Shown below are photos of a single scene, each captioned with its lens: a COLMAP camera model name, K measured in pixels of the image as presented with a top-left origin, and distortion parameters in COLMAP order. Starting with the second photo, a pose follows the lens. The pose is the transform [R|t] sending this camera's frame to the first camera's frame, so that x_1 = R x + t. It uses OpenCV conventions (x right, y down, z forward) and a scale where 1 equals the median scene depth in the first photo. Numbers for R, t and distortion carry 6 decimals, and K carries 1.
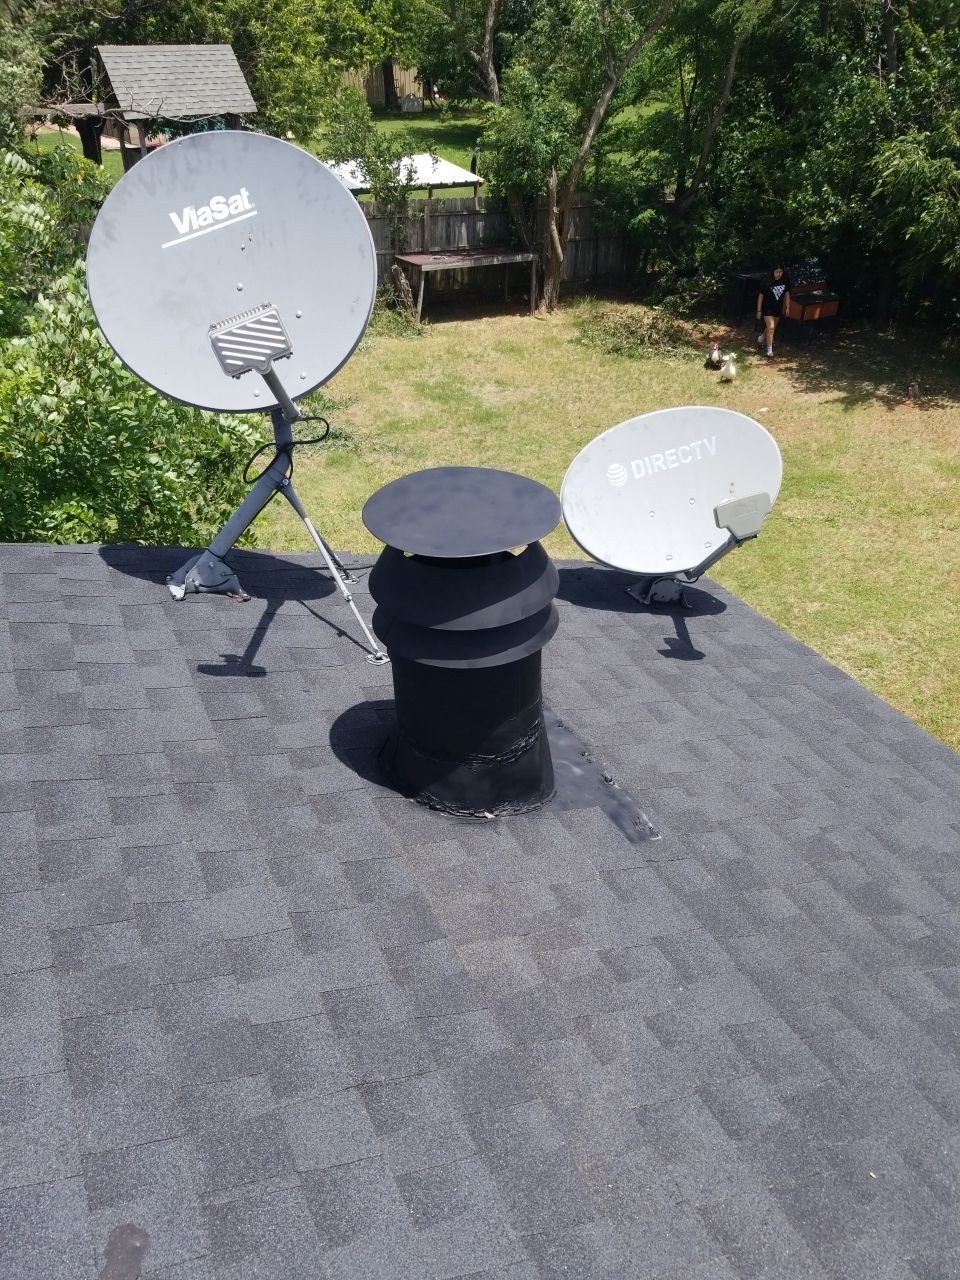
lens RADIAL K [[991.6, 0, 491.4], [0, 991.6, 674.1], [0, 0, 1]] dist [0.053390, -0.102051]
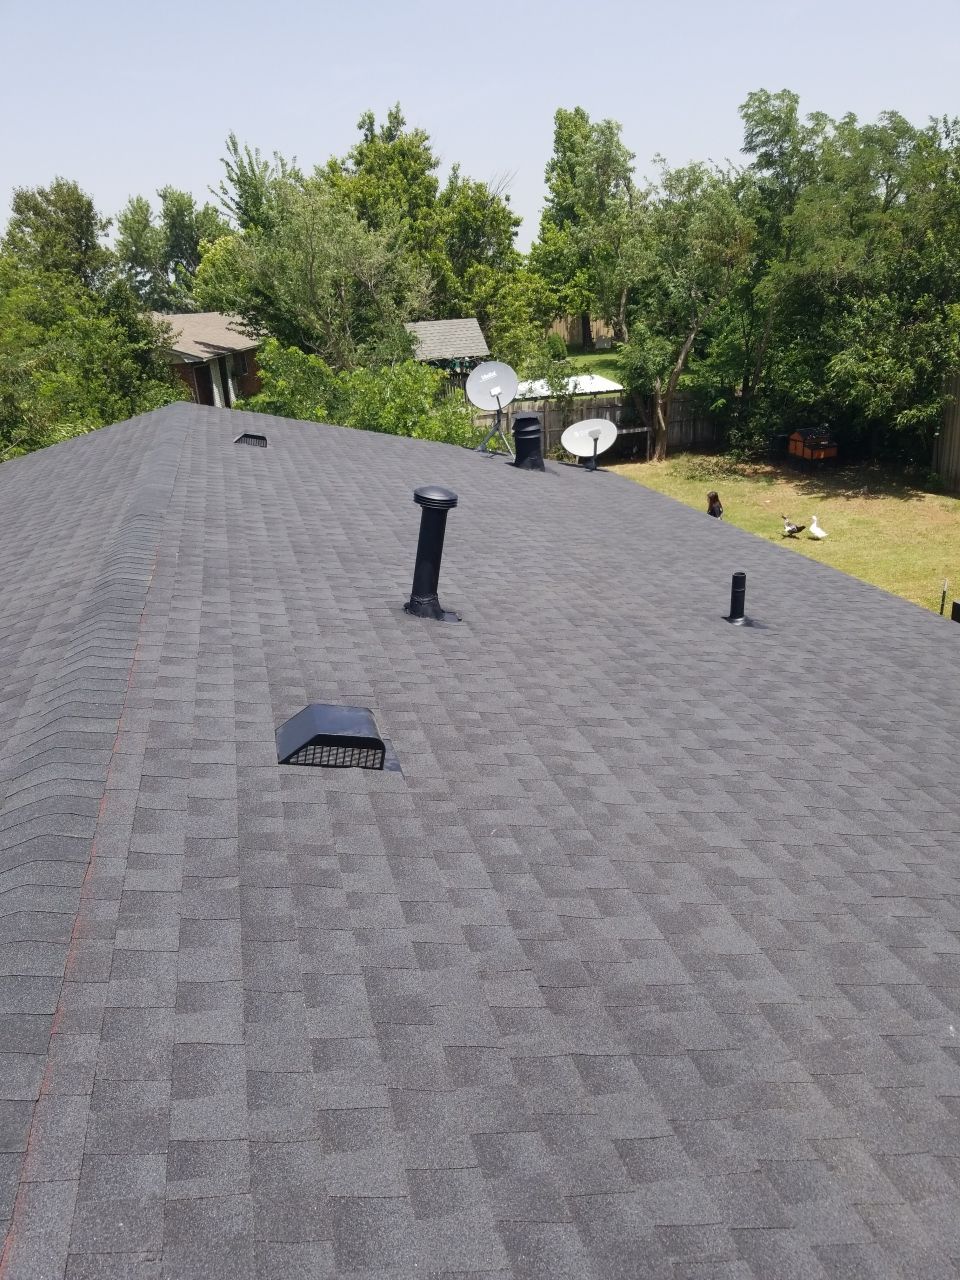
lens RADIAL K [[991.6, 0, 491.4], [0, 991.6, 674.1], [0, 0, 1]] dist [0.053390, -0.102051]
pose [[0.979869, 0.019309, -0.198704, 0.120566], [-0.057670, 0.980256, -0.189134, 0.297534], [0.191129, 0.196786, 0.961637, -0.537779]]
